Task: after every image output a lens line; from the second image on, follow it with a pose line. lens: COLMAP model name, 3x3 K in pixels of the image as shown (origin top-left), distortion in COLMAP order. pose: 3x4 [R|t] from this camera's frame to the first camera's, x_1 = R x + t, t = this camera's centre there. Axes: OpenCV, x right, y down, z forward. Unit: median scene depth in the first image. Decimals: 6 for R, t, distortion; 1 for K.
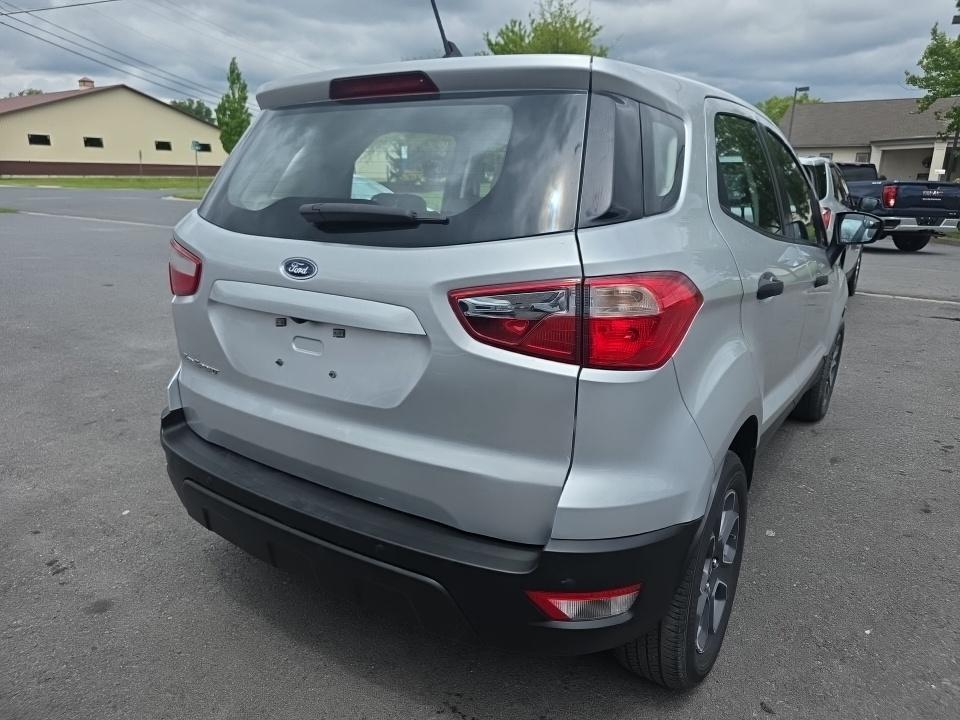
lens RADIAL K [[644.9, 0, 478.9], [0, 644.9, 367.5], [0, 0, 1]] dist [0.048081, -0.037478]
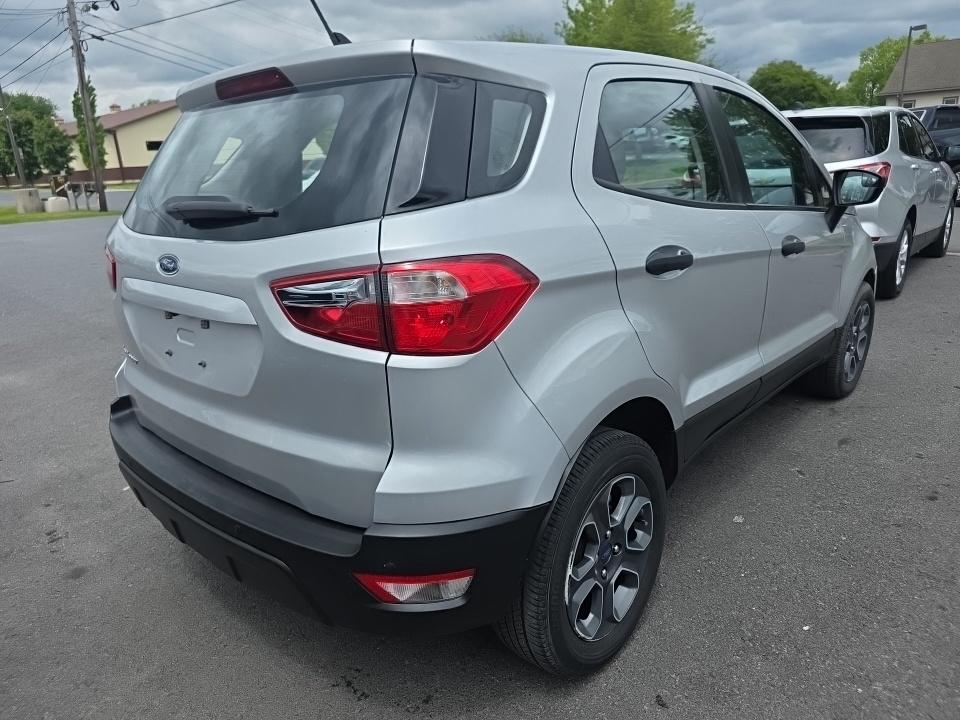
lens RADIAL K [[648.0, 0, 477.1], [0, 648.0, 357.2], [0, 0, 1]] dist [0.035079, -0.027872]
pose [[0.986620, -0.019711, -0.161842, 0.394924], [0.022714, 0.999602, 0.016724, -0.007784], [0.161448, -0.020176, 0.986675, 0.022778]]
